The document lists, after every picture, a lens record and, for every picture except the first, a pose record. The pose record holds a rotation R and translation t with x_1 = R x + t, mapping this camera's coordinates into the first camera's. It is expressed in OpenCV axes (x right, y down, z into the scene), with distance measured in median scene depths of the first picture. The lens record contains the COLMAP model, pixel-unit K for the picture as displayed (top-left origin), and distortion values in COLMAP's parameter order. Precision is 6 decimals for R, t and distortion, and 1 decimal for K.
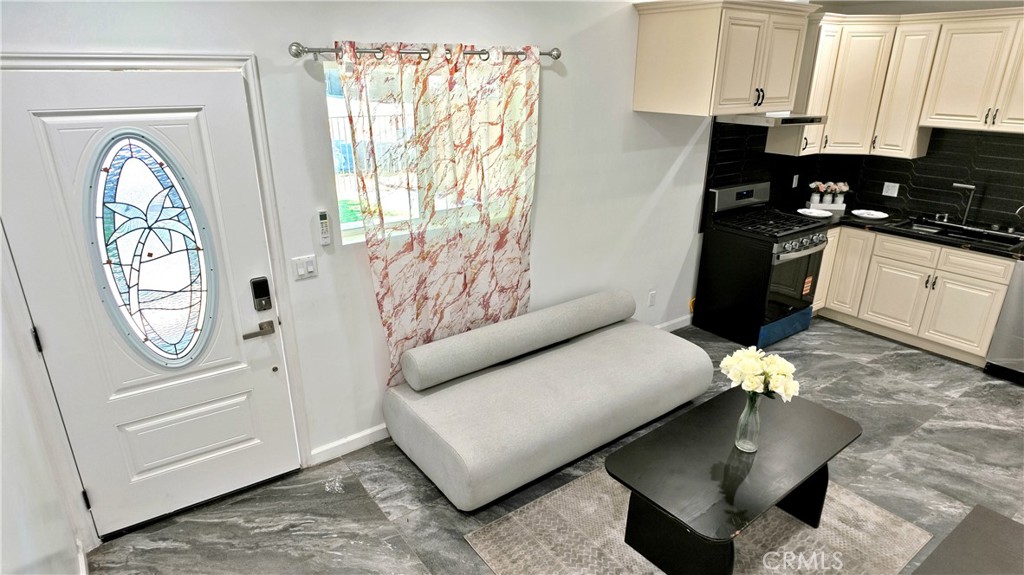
lens RADIAL K [[589.5, 0, 516.3], [0, 589.5, 290.3], [0, 0, 1]] dist [0.017411, -0.006071]
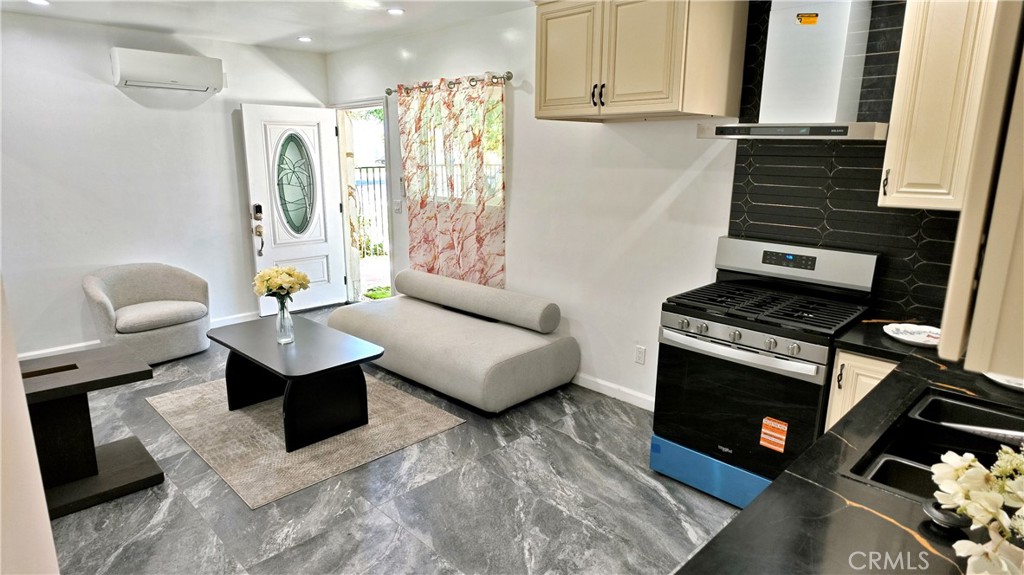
lens RADIAL K [[589.5, 0, 516.7], [0, 589.5, 294.5], [0, 0, 1]] dist [0.017411, -0.006071]
pose [[0.146315, 0.232630, -0.961496, 1.180006], [-0.341369, 0.924125, 0.171641, -0.173852], [0.928471, 0.303111, 0.214626, 0.785058]]
